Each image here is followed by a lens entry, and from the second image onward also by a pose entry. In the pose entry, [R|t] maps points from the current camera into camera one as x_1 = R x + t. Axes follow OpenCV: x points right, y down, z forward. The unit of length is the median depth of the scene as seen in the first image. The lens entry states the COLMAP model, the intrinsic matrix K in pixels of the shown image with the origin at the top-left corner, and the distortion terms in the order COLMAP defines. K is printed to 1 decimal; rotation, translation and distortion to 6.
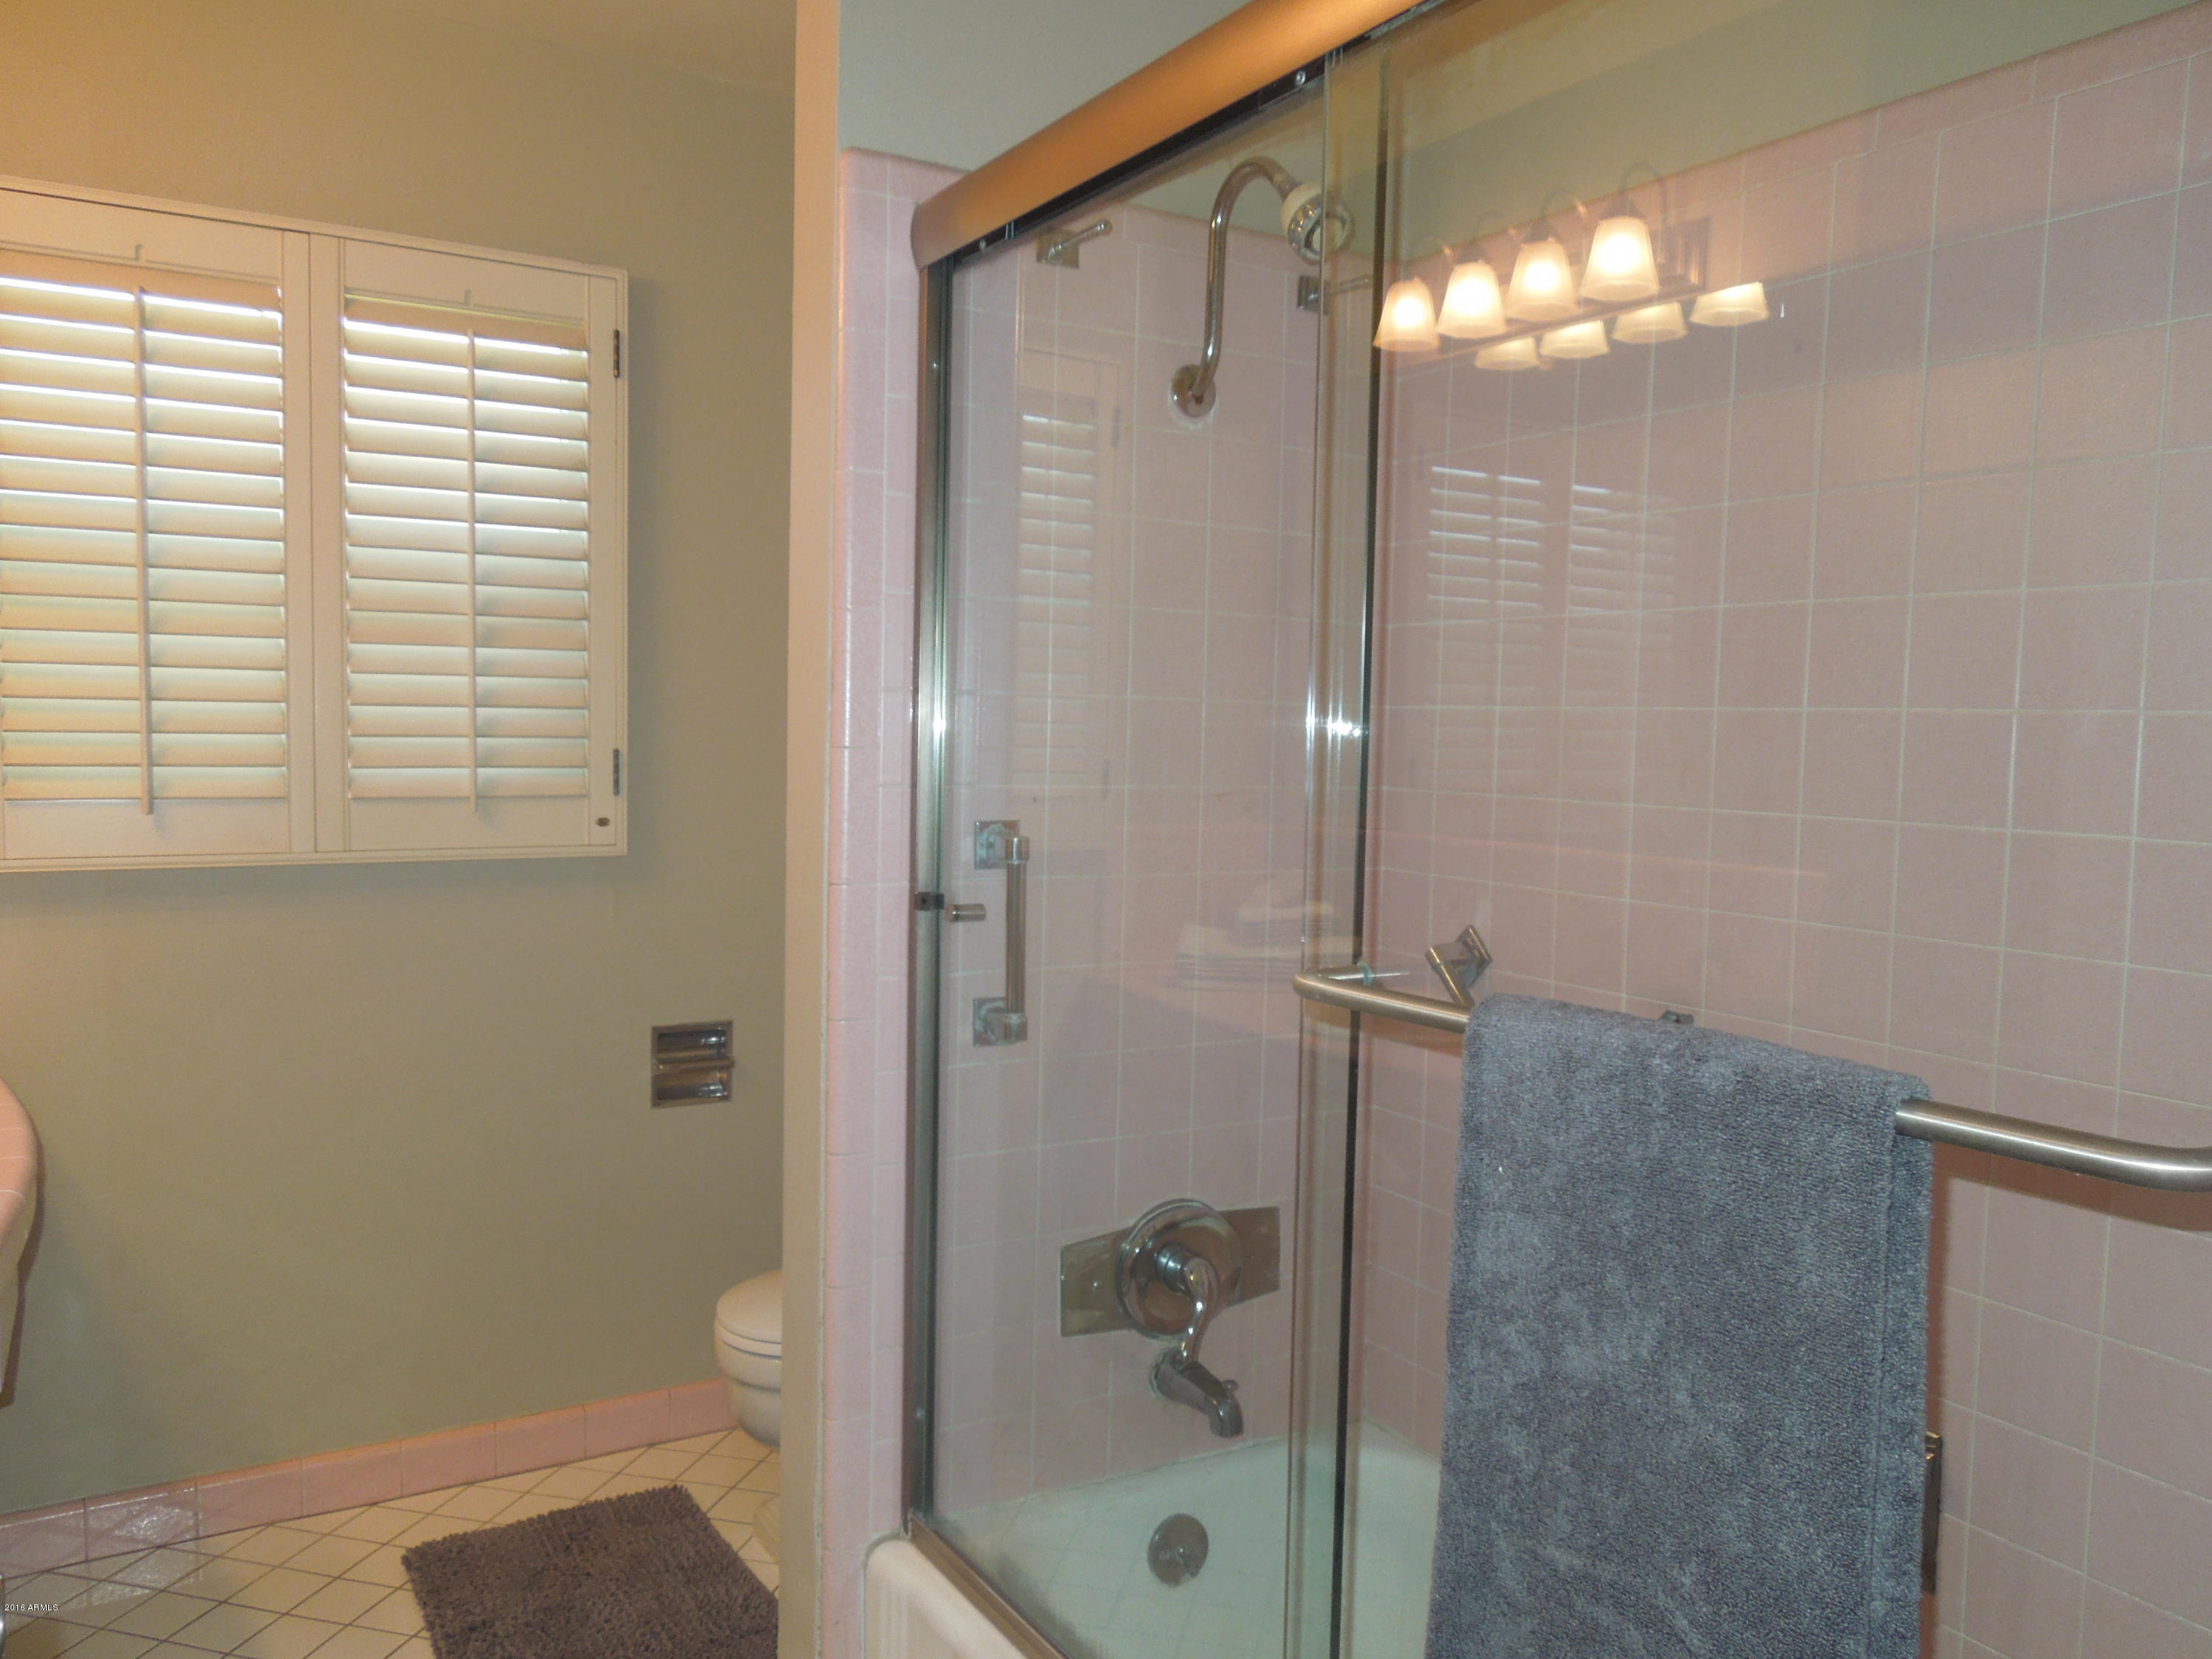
lens RADIAL K [[1676.3, 0, 1118.7], [0, 1676.3, 821.0], [0, 0, 1]] dist [0.002079, -0.000533]
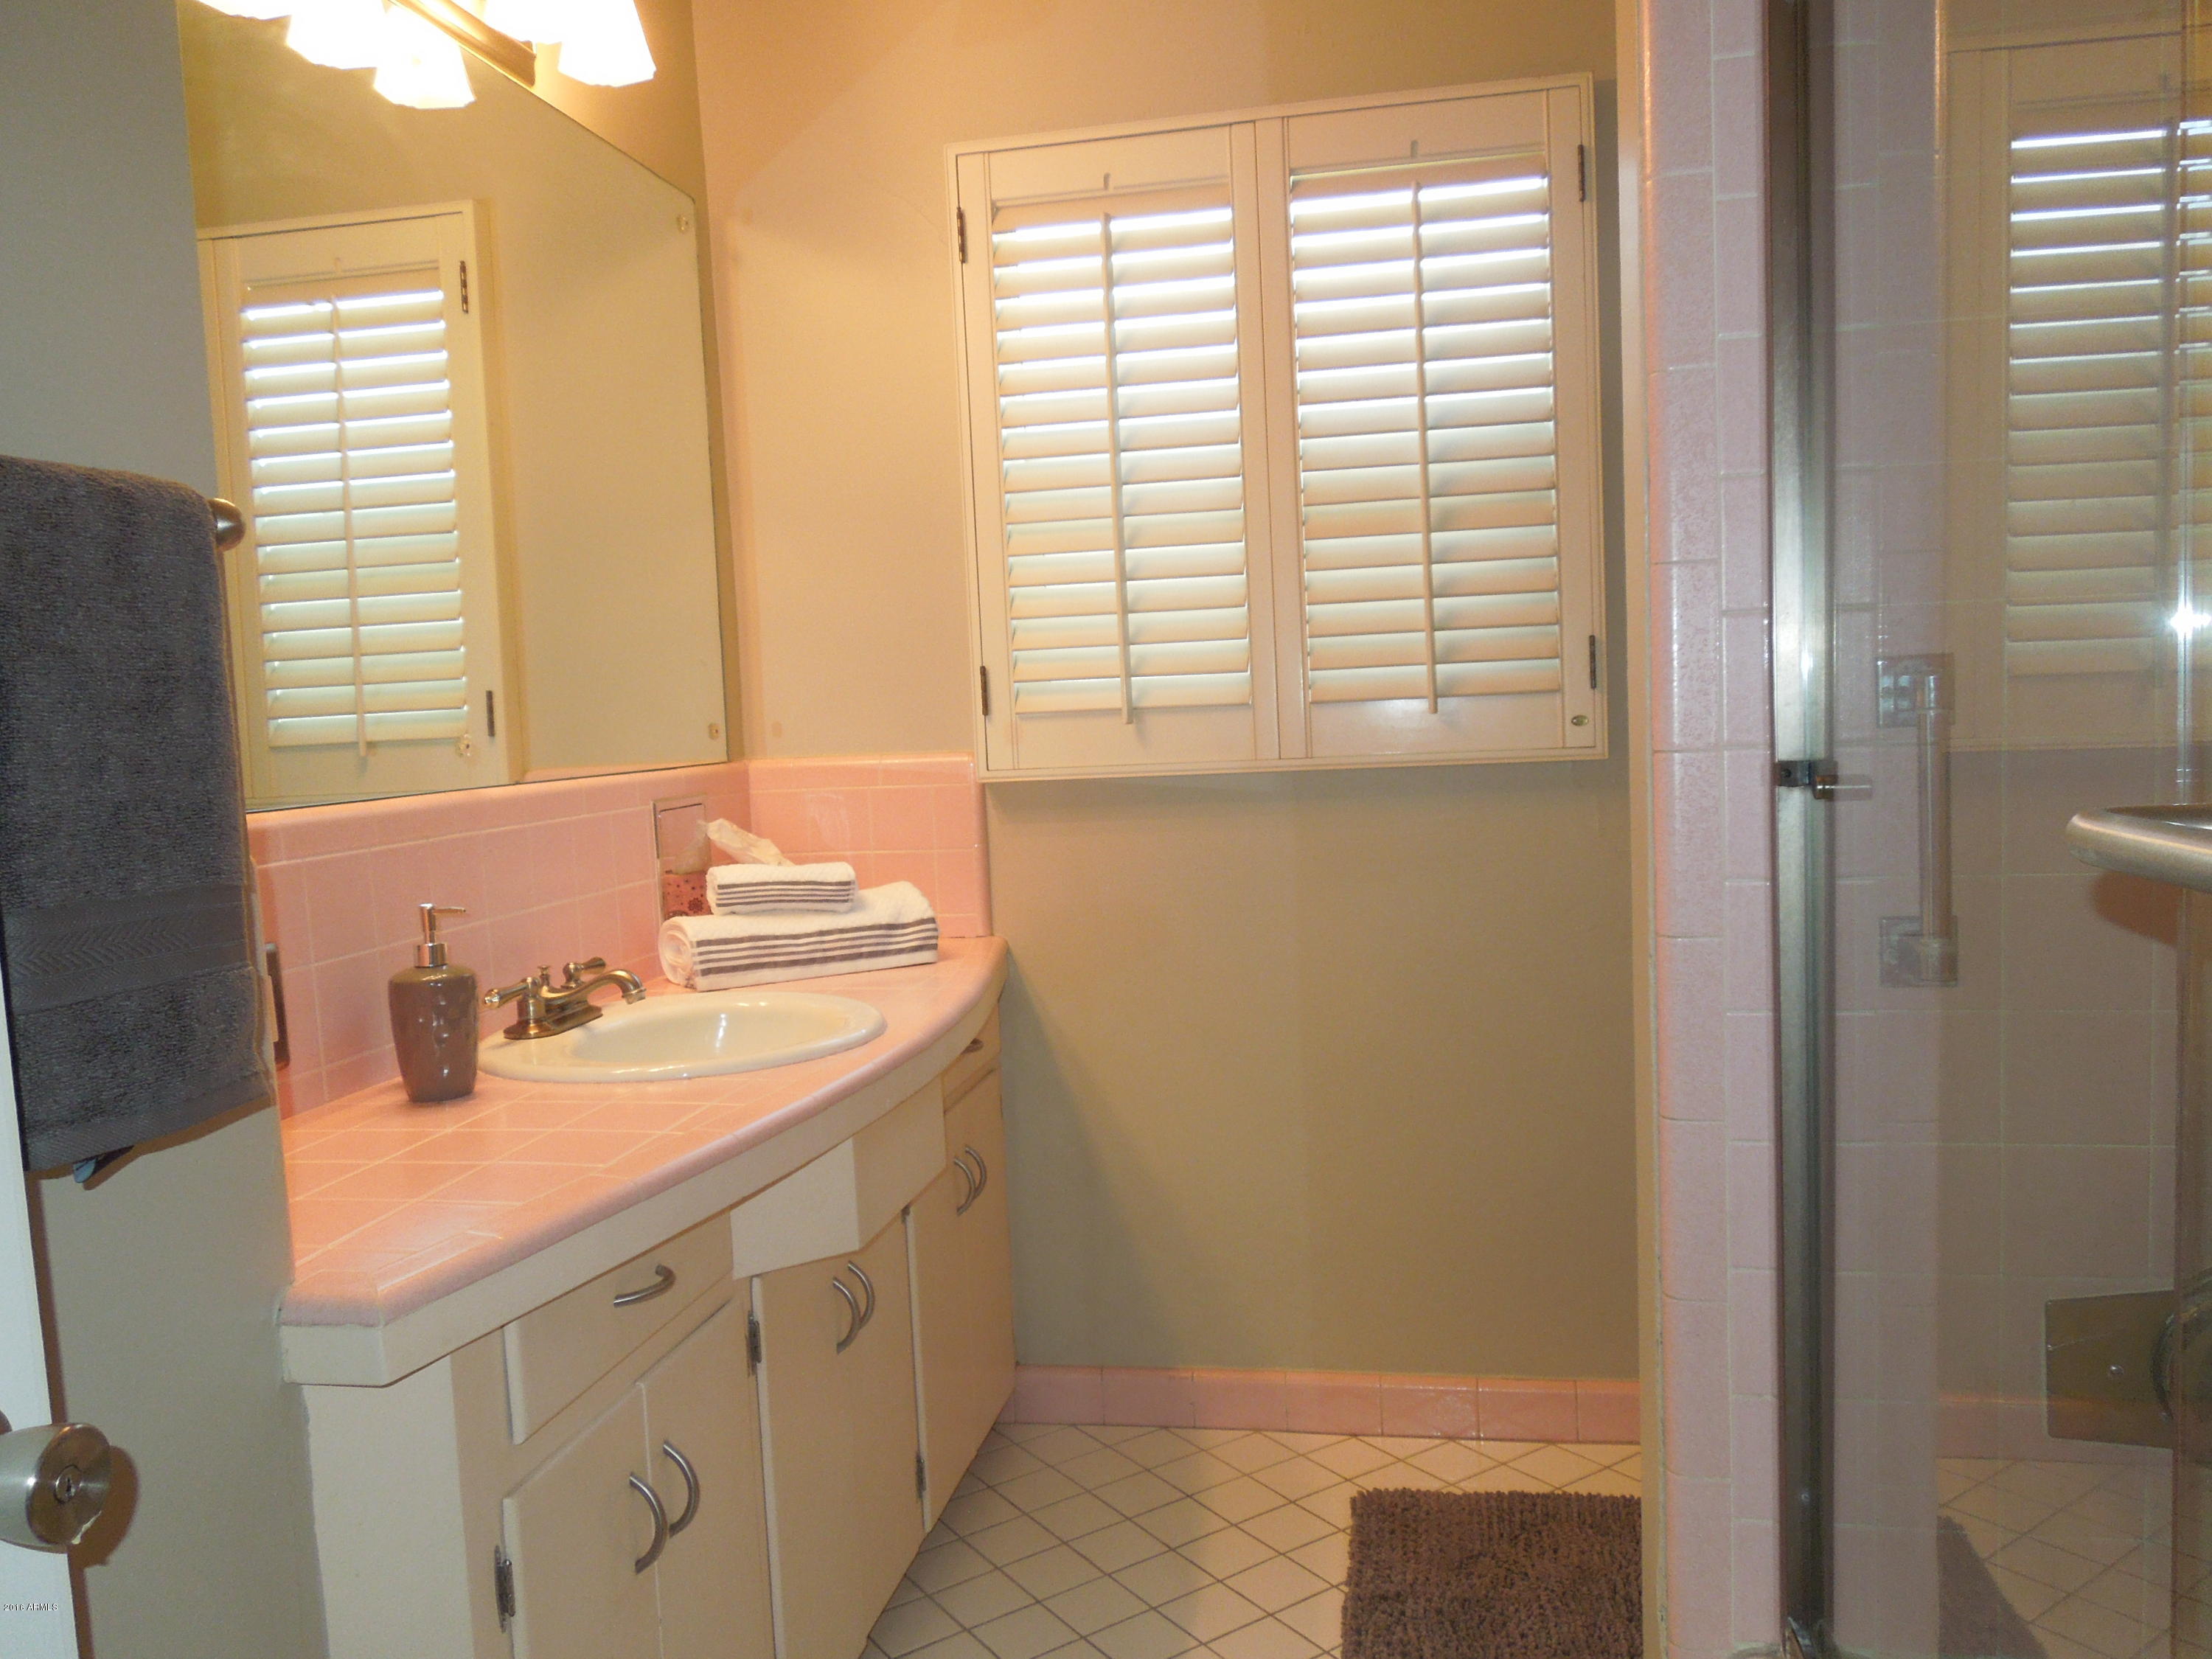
lens RADIAL K [[1676.3, 0, 1118.7], [0, 1676.3, 821.0], [0, 0, 1]] dist [0.002079, -0.000533]
pose [[0.747273, -0.003033, -0.664510, 0.102233], [0.019708, 0.999651, 0.017600, 0.036232], [0.664225, -0.026248, 0.747072, 0.209653]]
